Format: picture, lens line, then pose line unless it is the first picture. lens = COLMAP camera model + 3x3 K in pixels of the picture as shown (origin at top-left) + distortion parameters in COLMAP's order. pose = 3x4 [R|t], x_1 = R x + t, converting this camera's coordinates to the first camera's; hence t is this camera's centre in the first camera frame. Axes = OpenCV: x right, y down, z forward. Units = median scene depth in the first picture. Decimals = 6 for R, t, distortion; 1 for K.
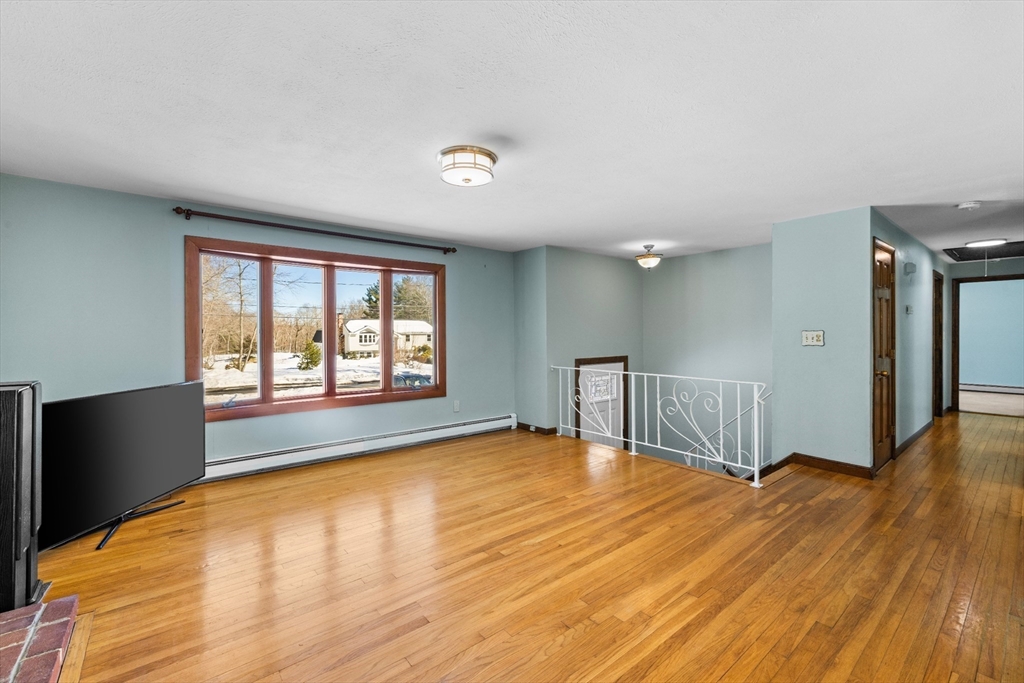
lens RADIAL K [[424.9, 0, 506.0], [0, 424.9, 335.3], [0, 0, 1]] dist [0.001314, 0.000266]
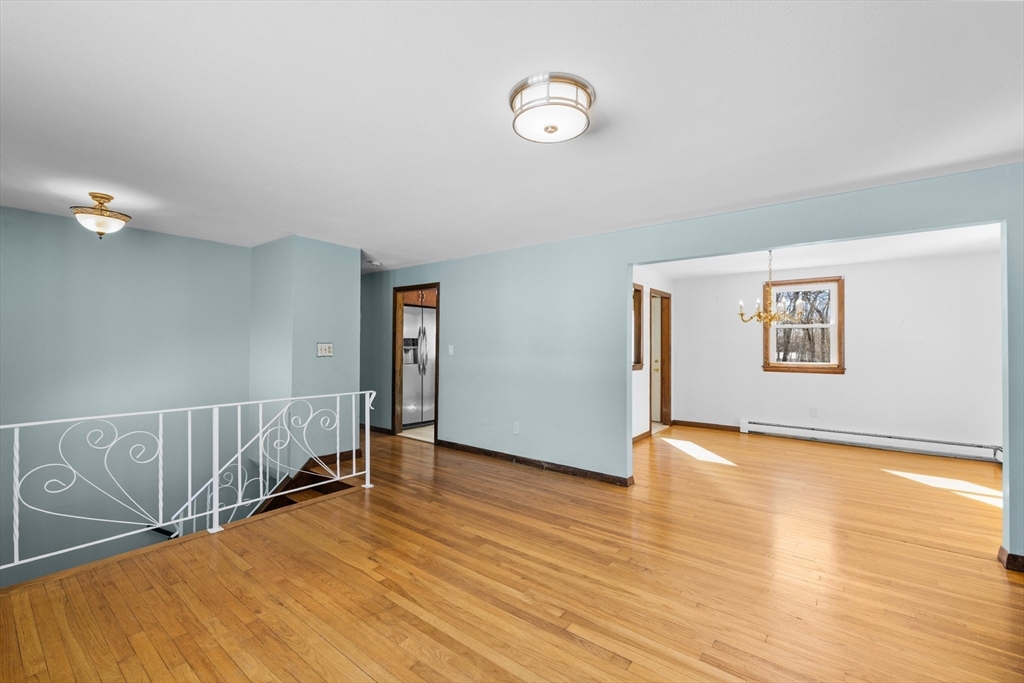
lens RADIAL K [[429.0, 0, 508.1], [0, 429.0, 330.5], [0, 0, 1]] dist [-0.002571, -0.000345]
pose [[-0.226762, 0.038896, 0.973173, -0.701093], [0.000178, 0.999204, -0.039895, 0.003060], [-0.973950, -0.008874, -0.226588, 1.124391]]
